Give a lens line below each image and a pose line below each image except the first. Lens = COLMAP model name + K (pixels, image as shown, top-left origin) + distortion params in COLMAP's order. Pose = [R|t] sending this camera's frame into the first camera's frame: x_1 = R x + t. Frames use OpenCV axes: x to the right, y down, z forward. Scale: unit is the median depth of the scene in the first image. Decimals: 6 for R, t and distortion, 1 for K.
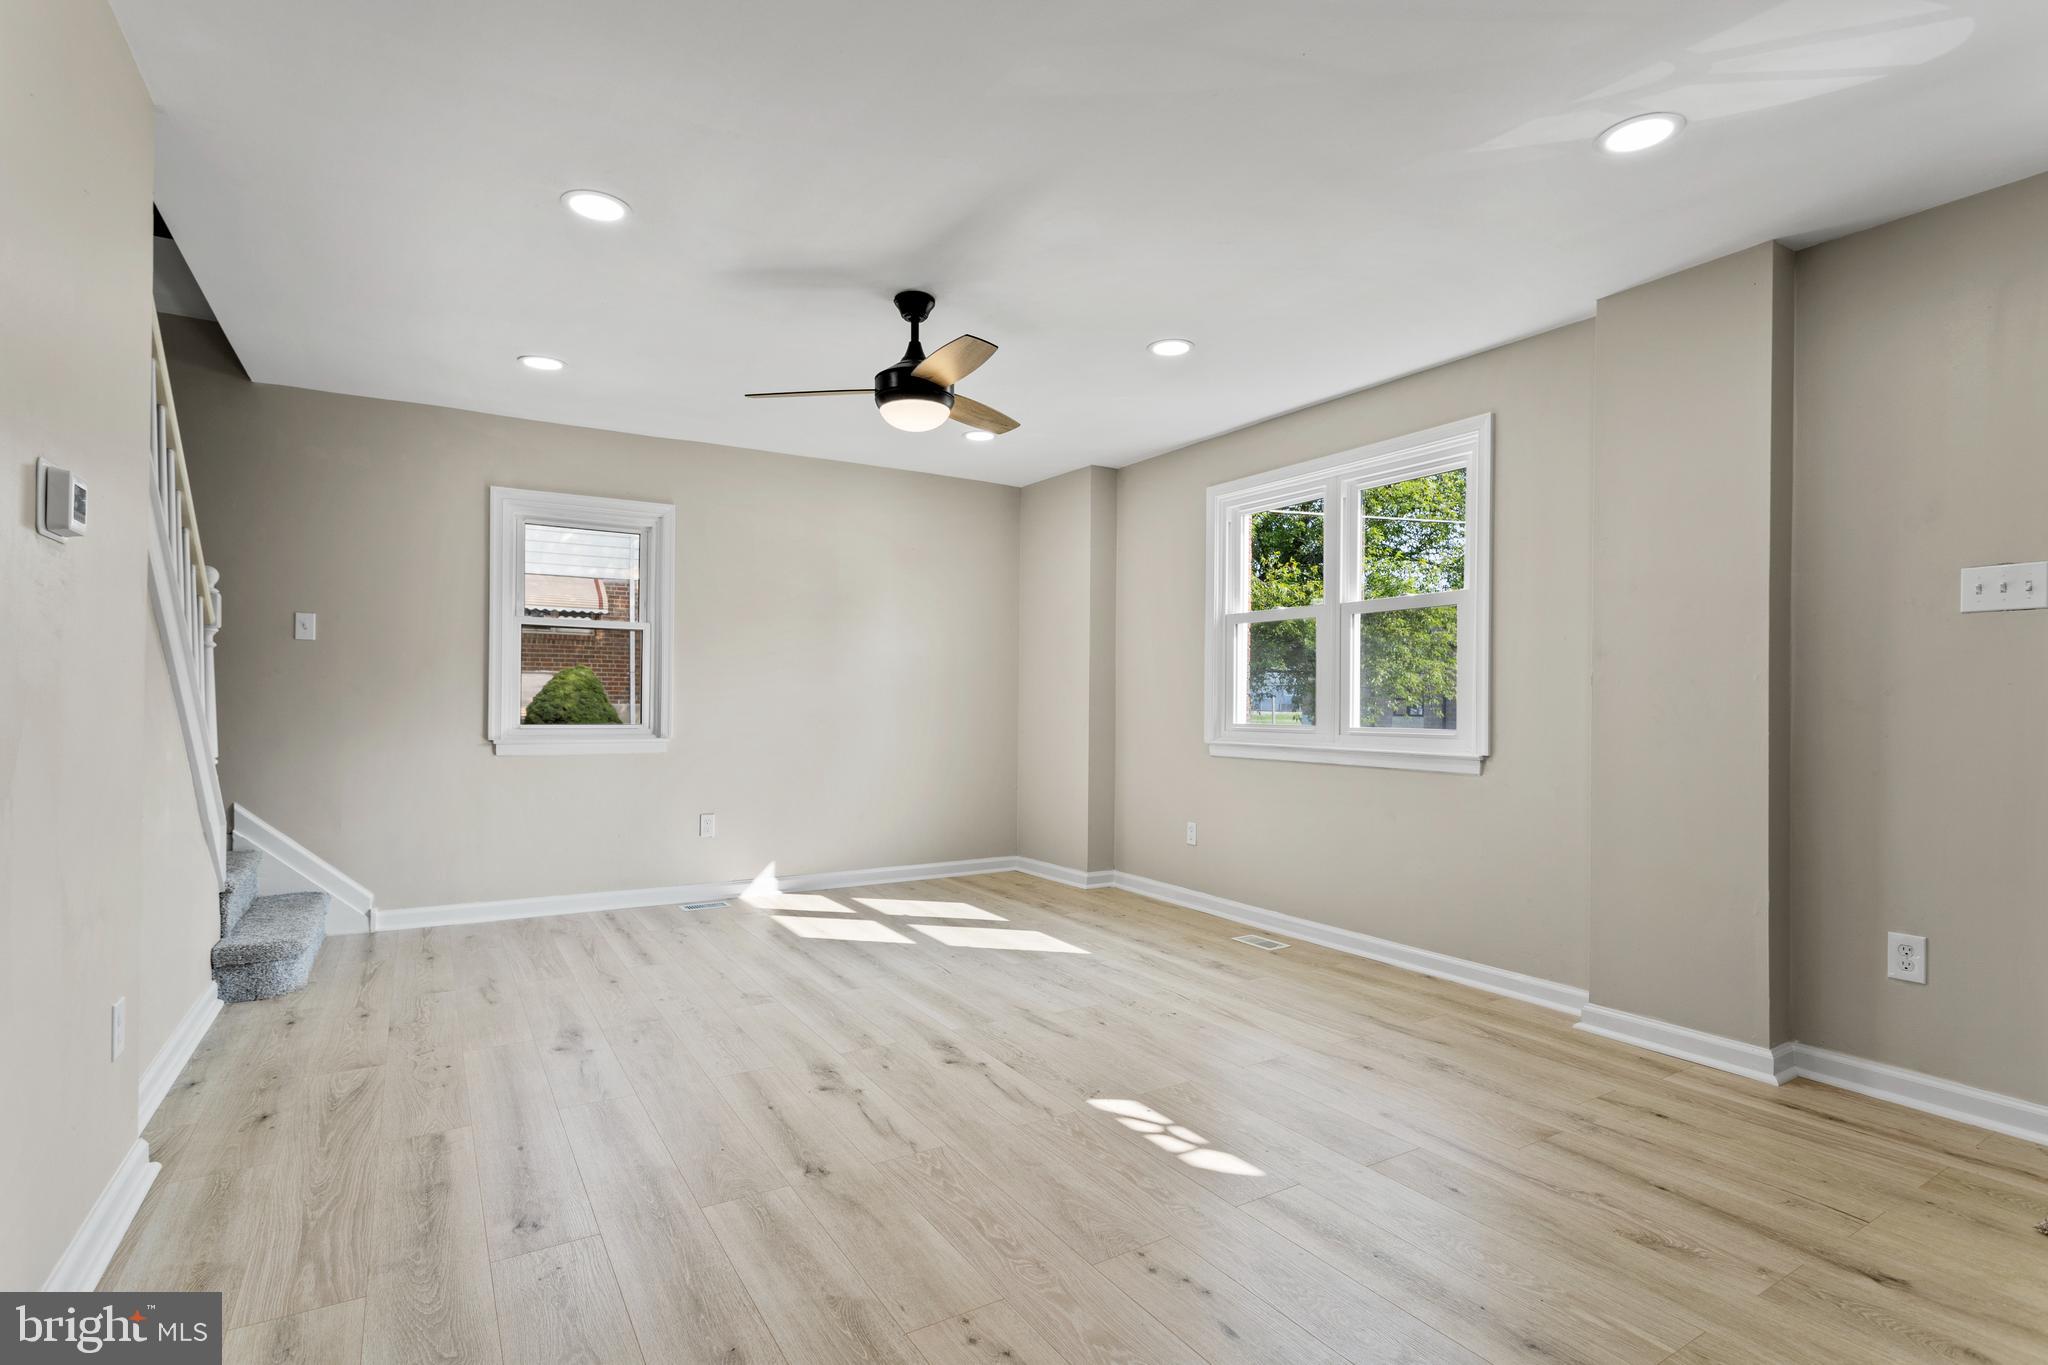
lens RADIAL K [[972.9, 0, 1017.5], [0, 972.9, 709.2], [0, 0, 1]] dist [0.000240, 0.000401]
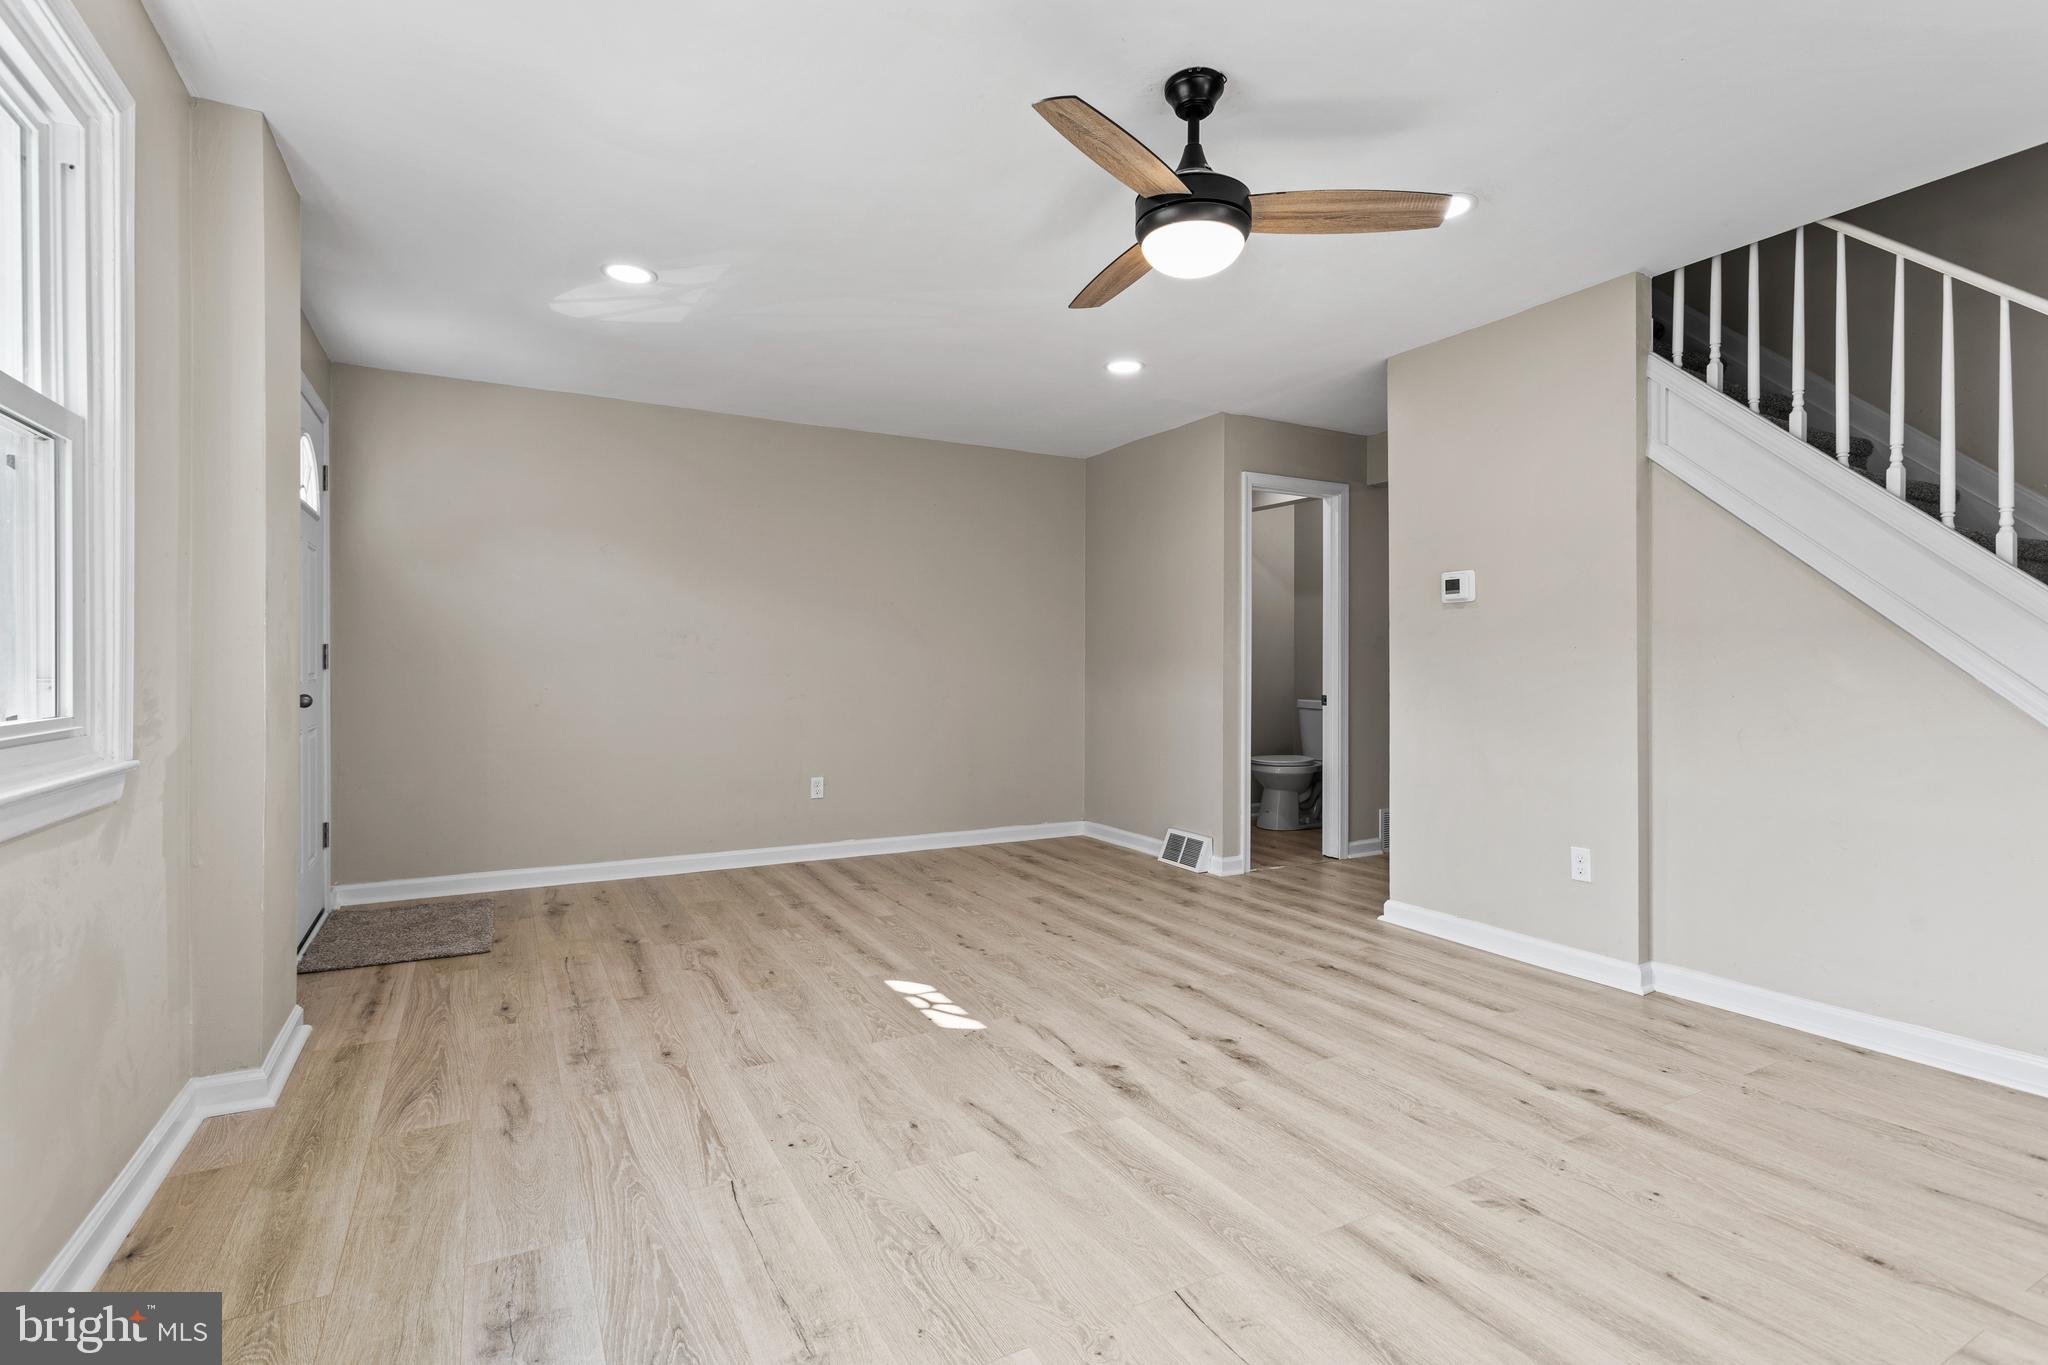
lens RADIAL K [[978.8, 0, 1033.8], [0, 978.8, 678.7], [0, 0, 1]] dist [0.000308, -0.000029]
pose [[-0.999238, -0.008520, 0.038077, -0.024215], [-0.007844, 0.999810, 0.017850, -0.011237], [-0.038222, 0.017537, -0.999115, 1.806784]]
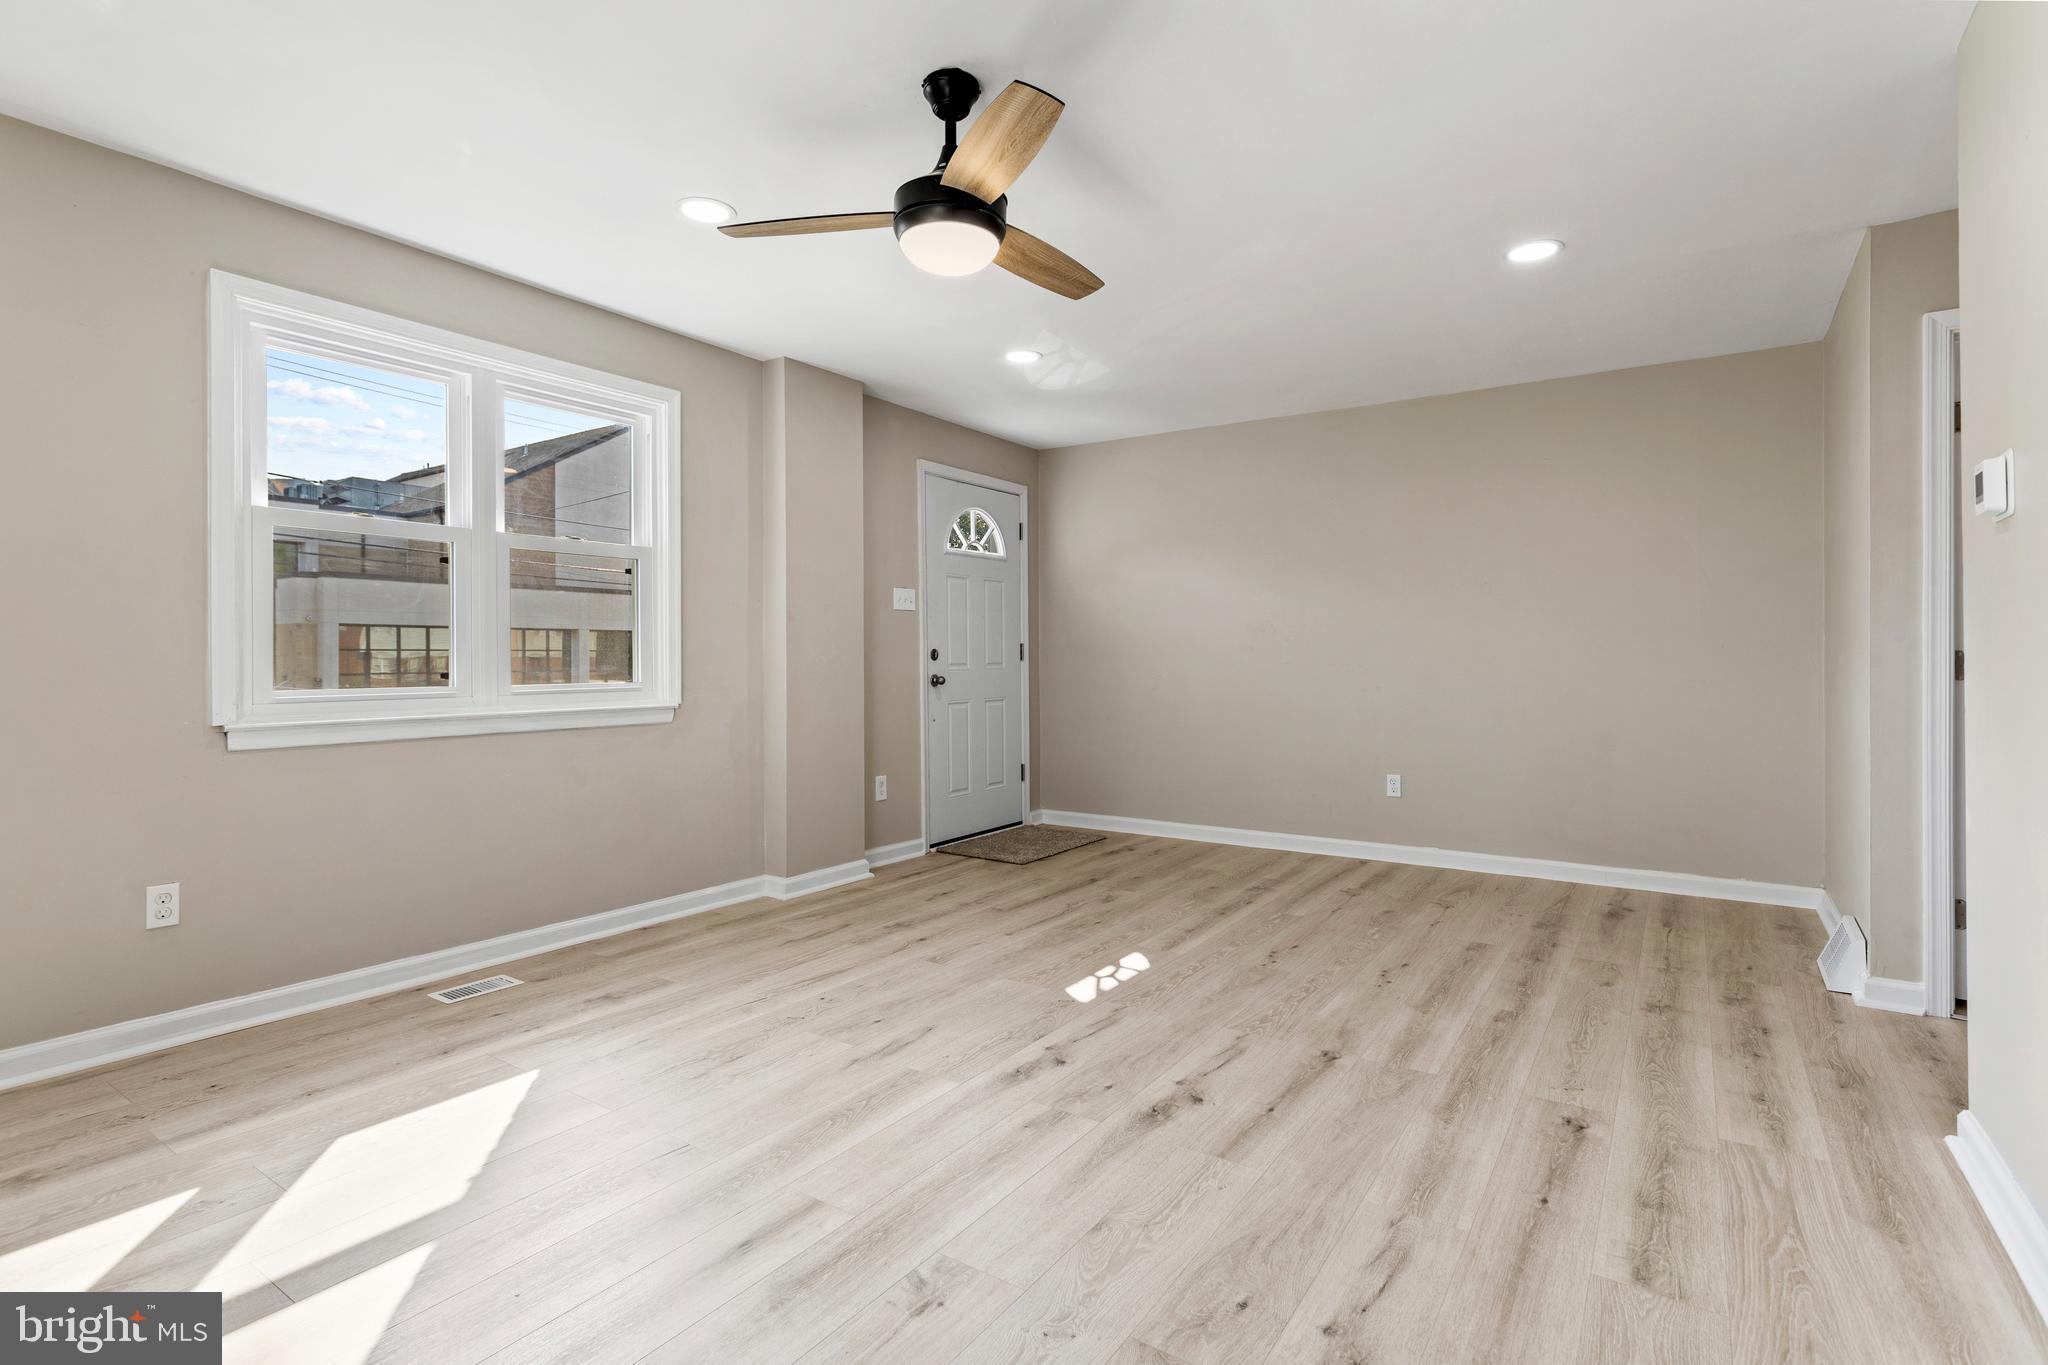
lens RADIAL K [[988.0, 0, 1017.3], [0, 988.0, 664.9], [0, 0, 1]] dist [-0.009350, 0.005884]
pose [[-0.407244, -0.011069, 0.913252, -0.828276], [0.006597, 0.999865, 0.015060, -0.012832], [-0.913296, 0.012158, -0.407116, 1.329364]]
